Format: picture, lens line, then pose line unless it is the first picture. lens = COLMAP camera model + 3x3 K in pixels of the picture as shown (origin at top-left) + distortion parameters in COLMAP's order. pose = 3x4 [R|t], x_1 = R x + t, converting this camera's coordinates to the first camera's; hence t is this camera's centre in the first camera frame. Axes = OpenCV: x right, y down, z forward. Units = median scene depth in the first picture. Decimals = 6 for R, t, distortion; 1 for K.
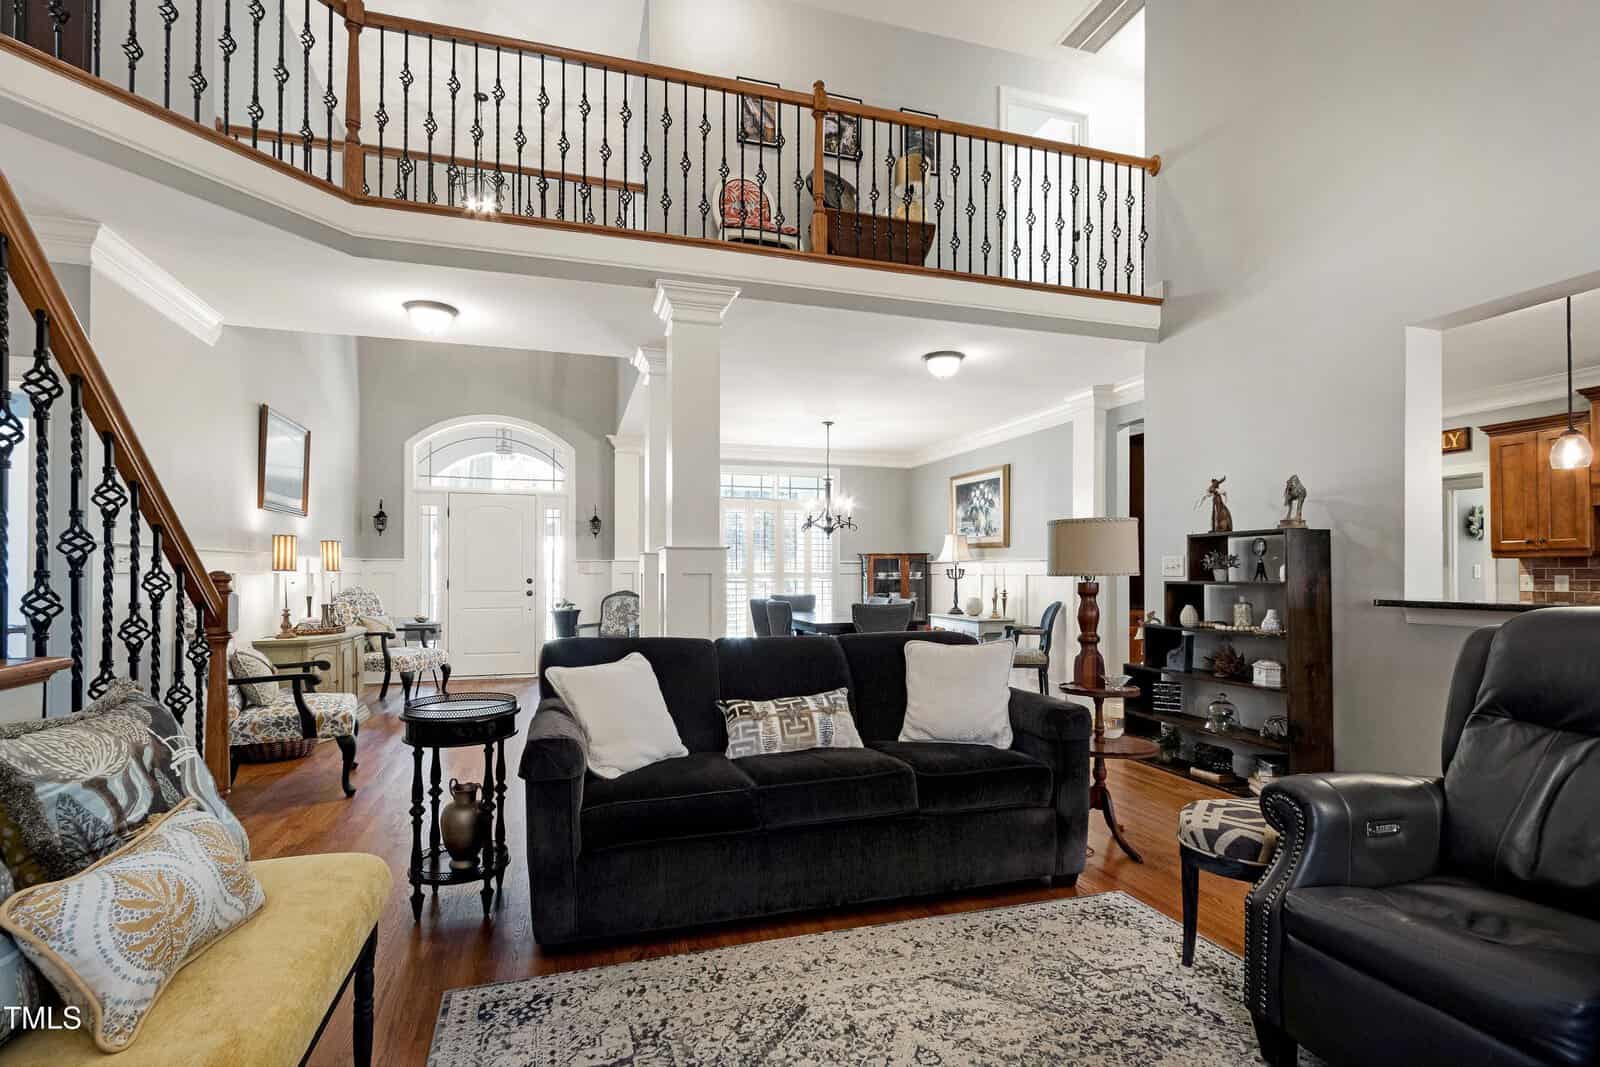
lens RADIAL K [[752.0, 0, 785.9], [0, 752.0, 567.8], [0, 0, 1]] dist [0.005213, -0.001449]
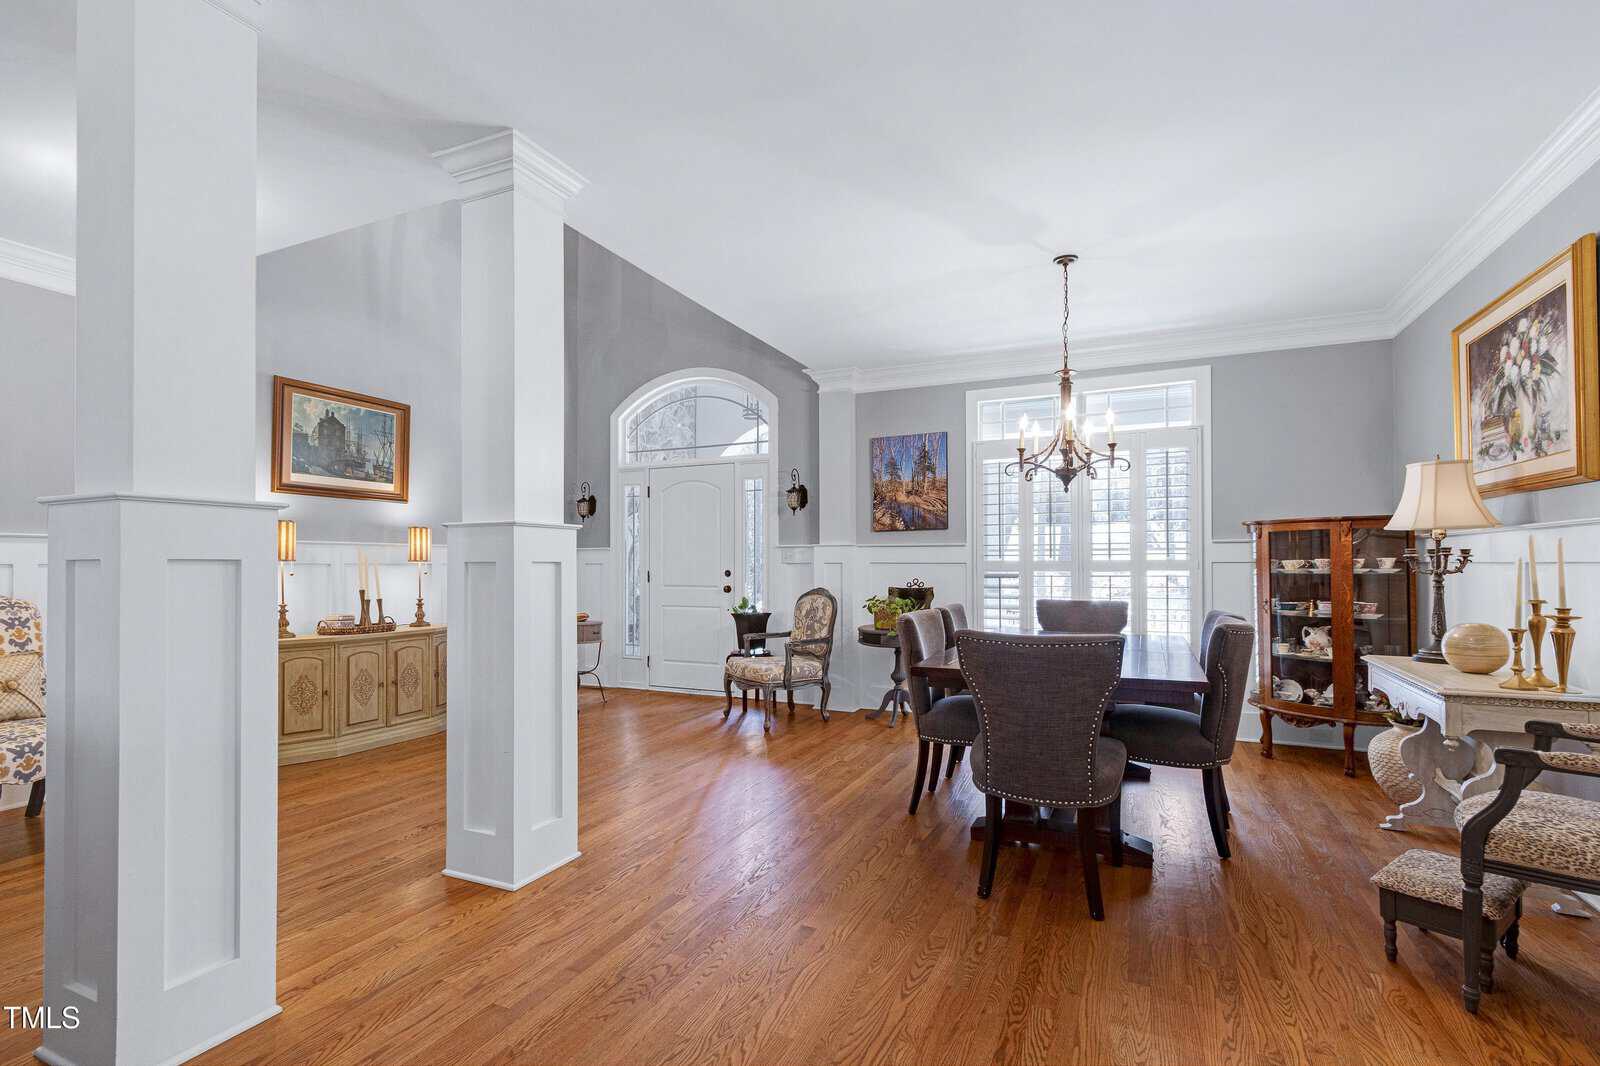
lens RADIAL K [[752.0, 0, 781.4], [0, 752.0, 556.9], [0, 0, 1]] dist [0.005213, -0.001449]
pose [[0.745097, -0.009165, -0.666893, 0.233655], [0.007883, 0.999957, -0.004935, 0.005102], [0.666909, -0.001580, 0.745137, 0.474810]]
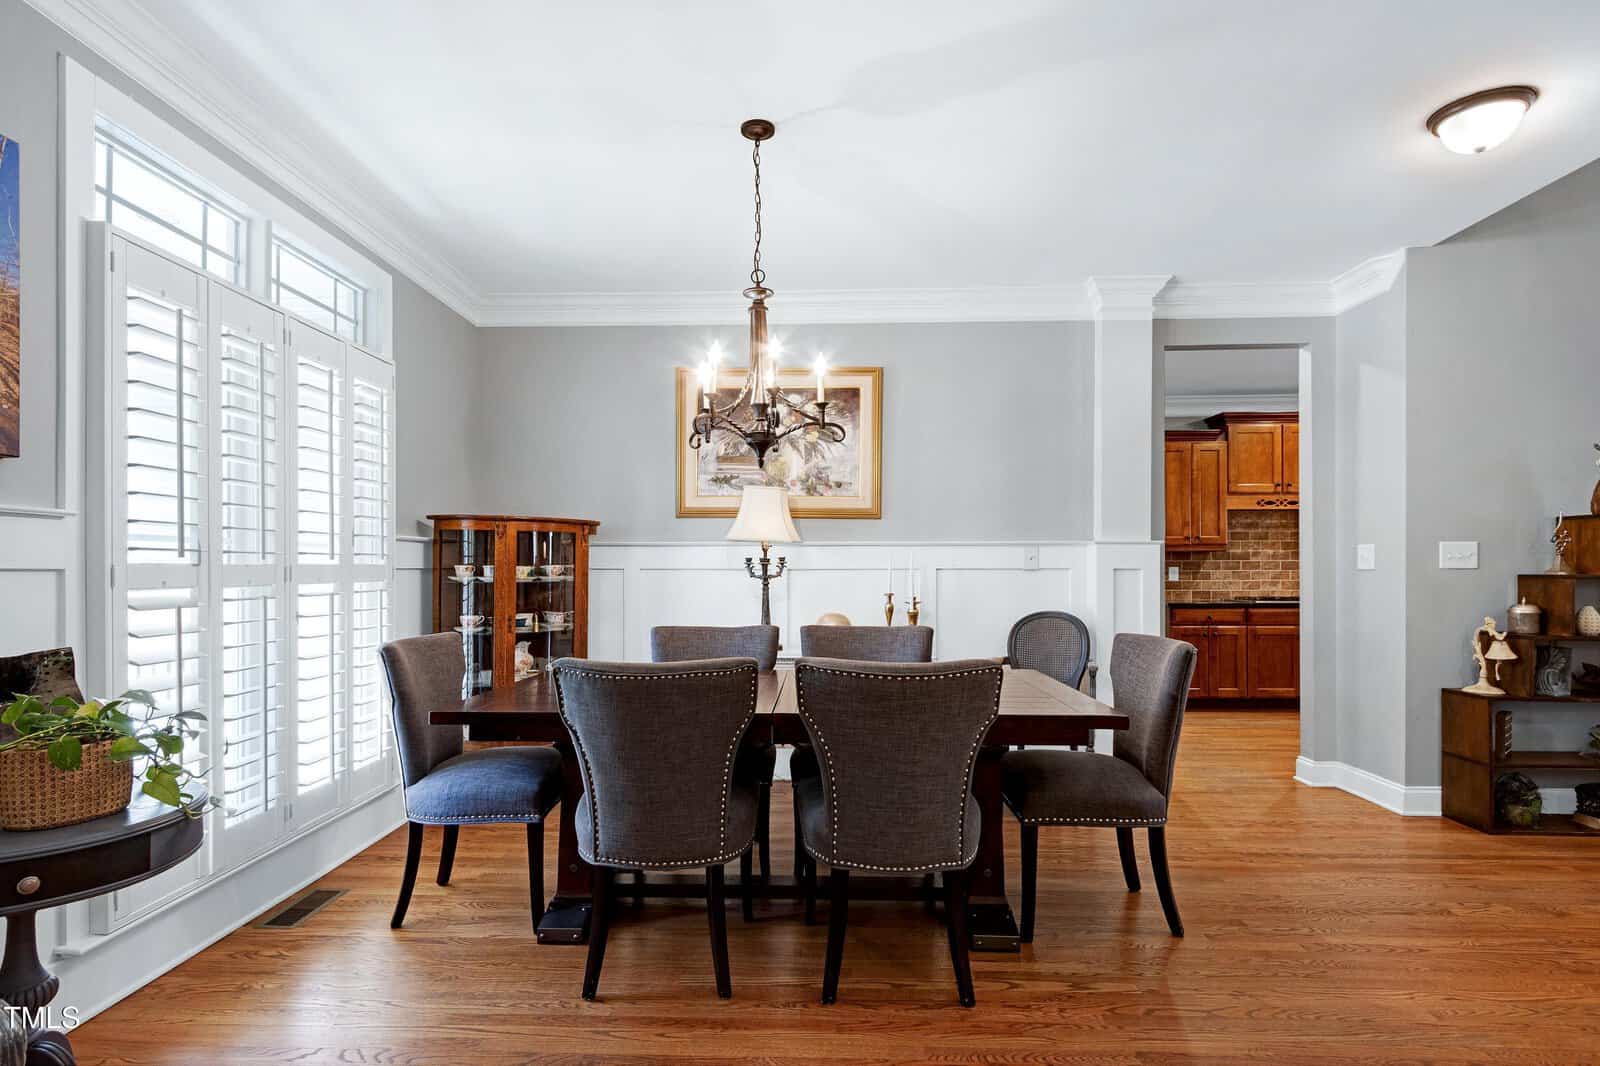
lens RADIAL K [[832.1, 0, 781.0], [0, 832.1, 563.0], [0, 0, 1]] dist [0.003012, -0.001726]
pose [[0.320978, 0.003953, 0.947078, -0.283981], [-0.005498, 0.999982, -0.002310, 0.006081], [-0.947071, -0.004465, 0.320994, 0.820115]]
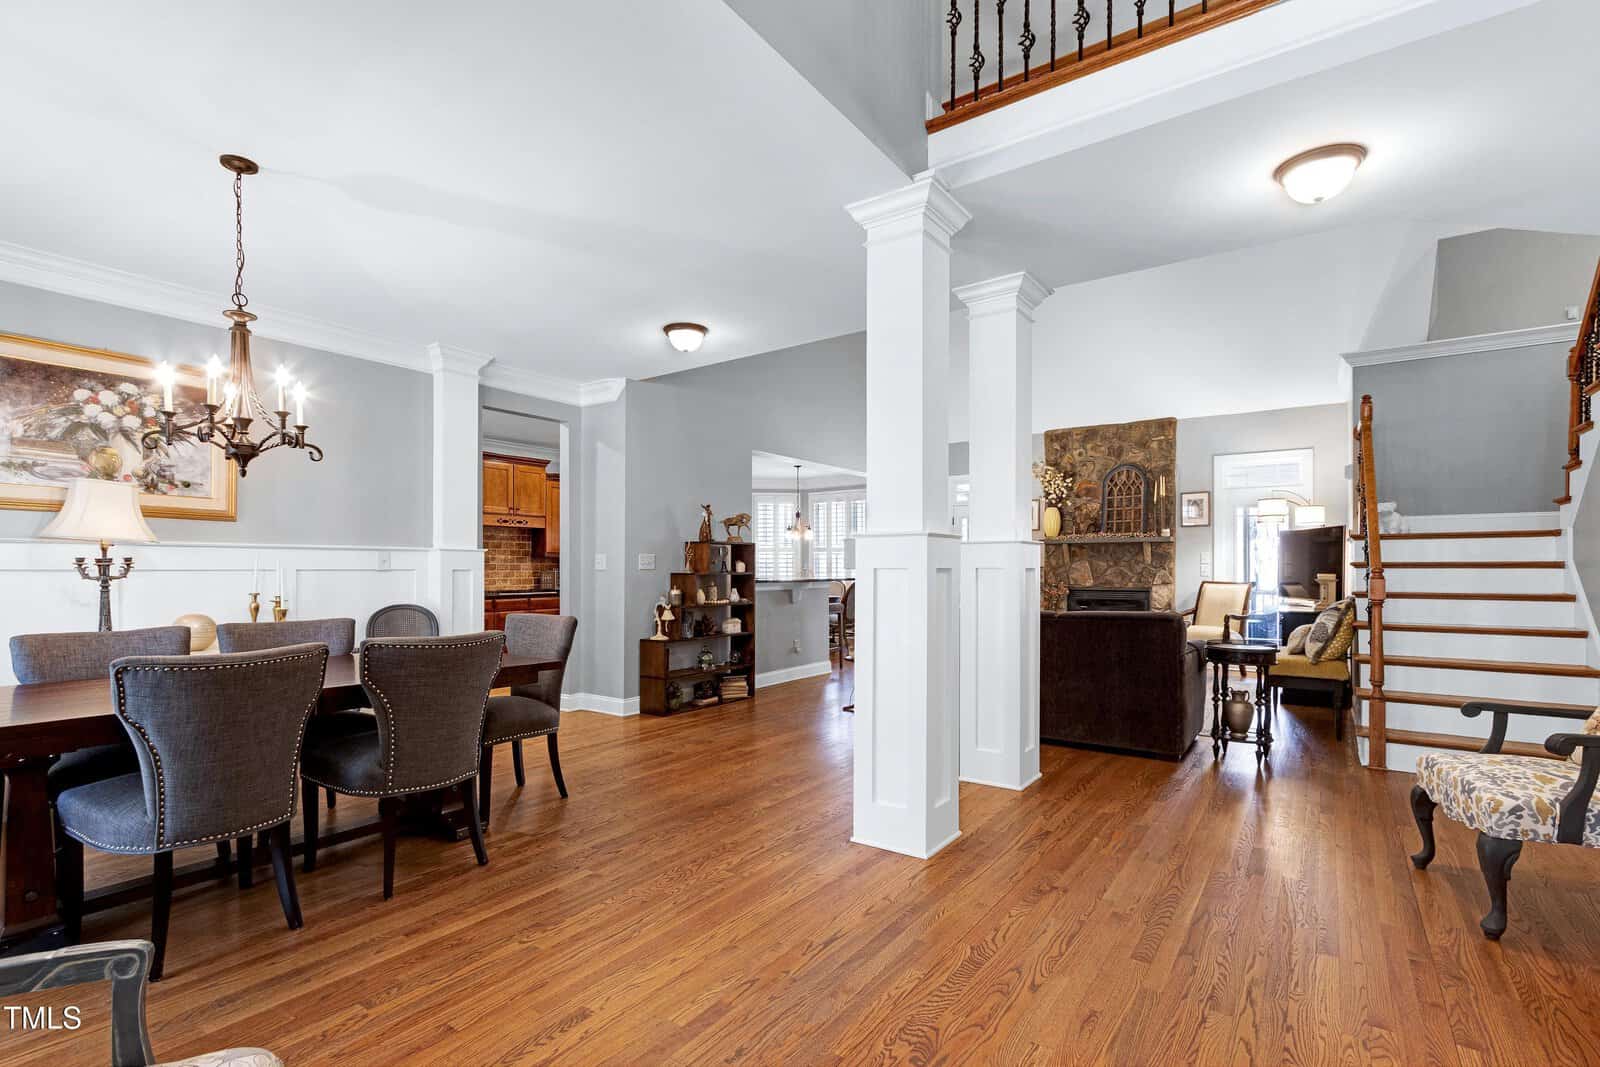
lens RADIAL K [[752.0, 0, 789.2], [0, 752.0, 570.8], [0, 0, 1]] dist [0.005213, -0.001449]
pose [[-0.620298, -0.003483, 0.784359, -0.384844], [-0.007063, 0.999974, -0.001145, 0.006959], [-0.784335, -0.006251, -0.620306, 0.962269]]
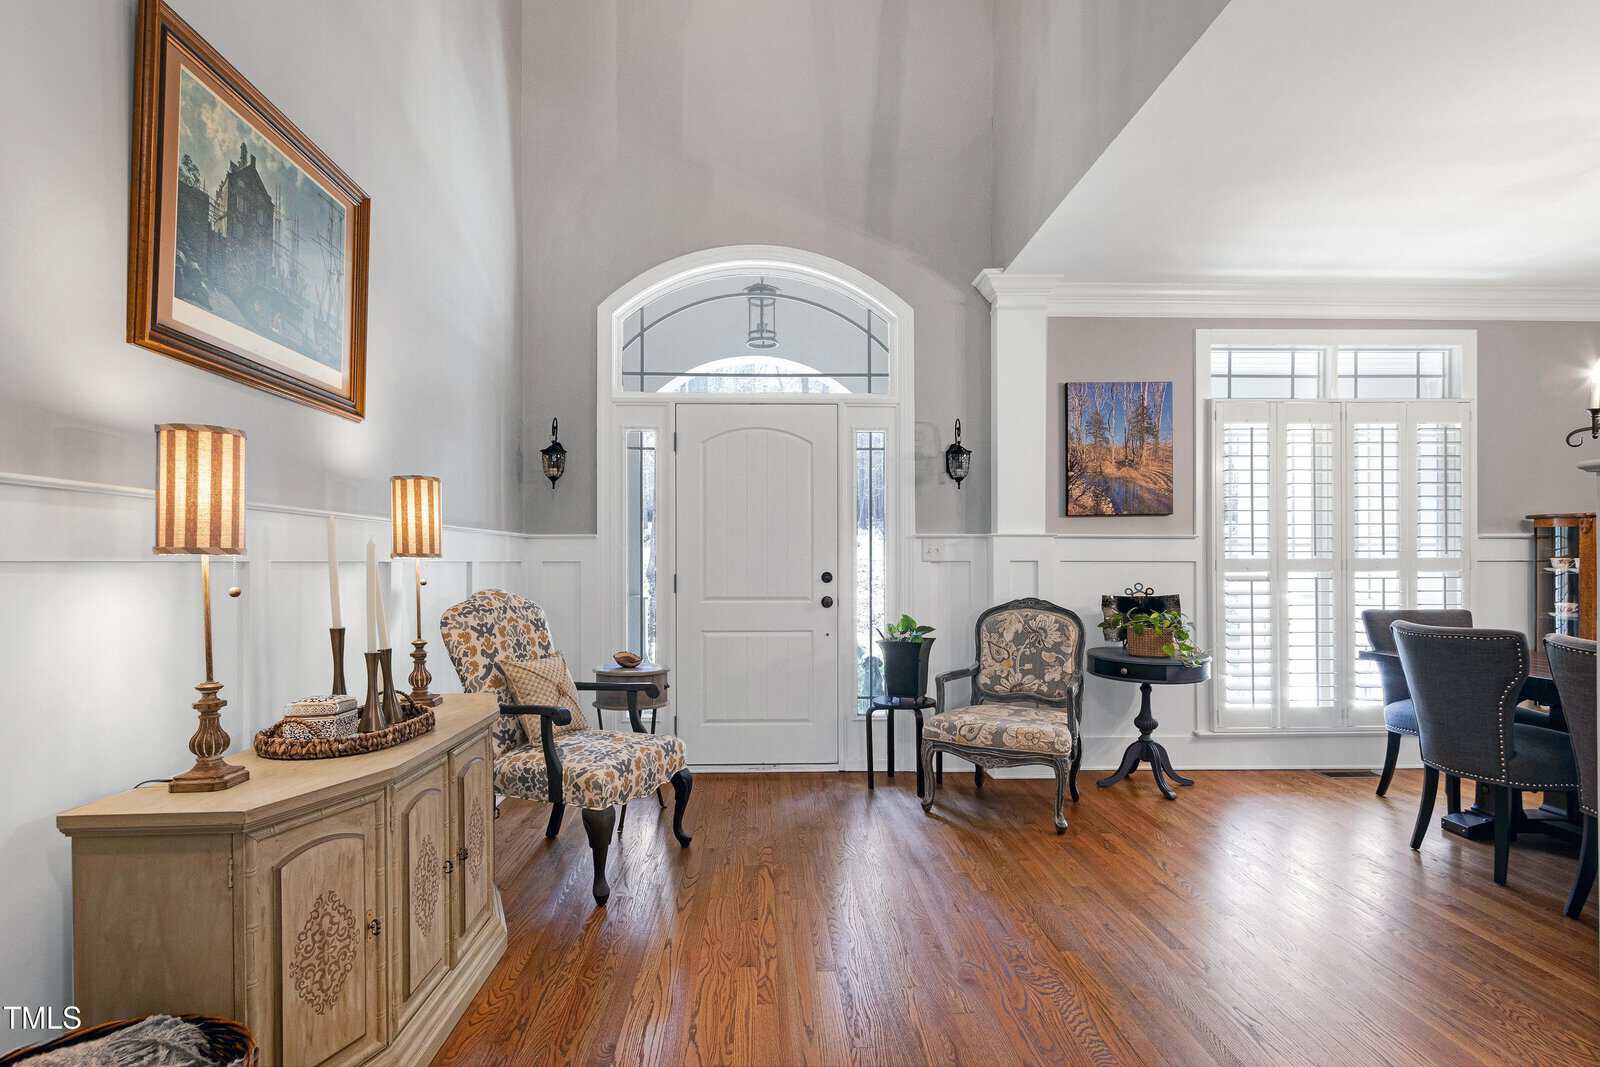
lens RADIAL K [[832.1, 0, 788.1], [0, 832.1, 557.8], [0, 0, 1]] dist [0.003012, -0.001726]
pose [[0.967882, -0.004097, -0.251372, -0.237761], [0.004523, 0.999989, 0.001117, 0.004279], [0.251365, -0.002218, 0.967890, 0.483137]]
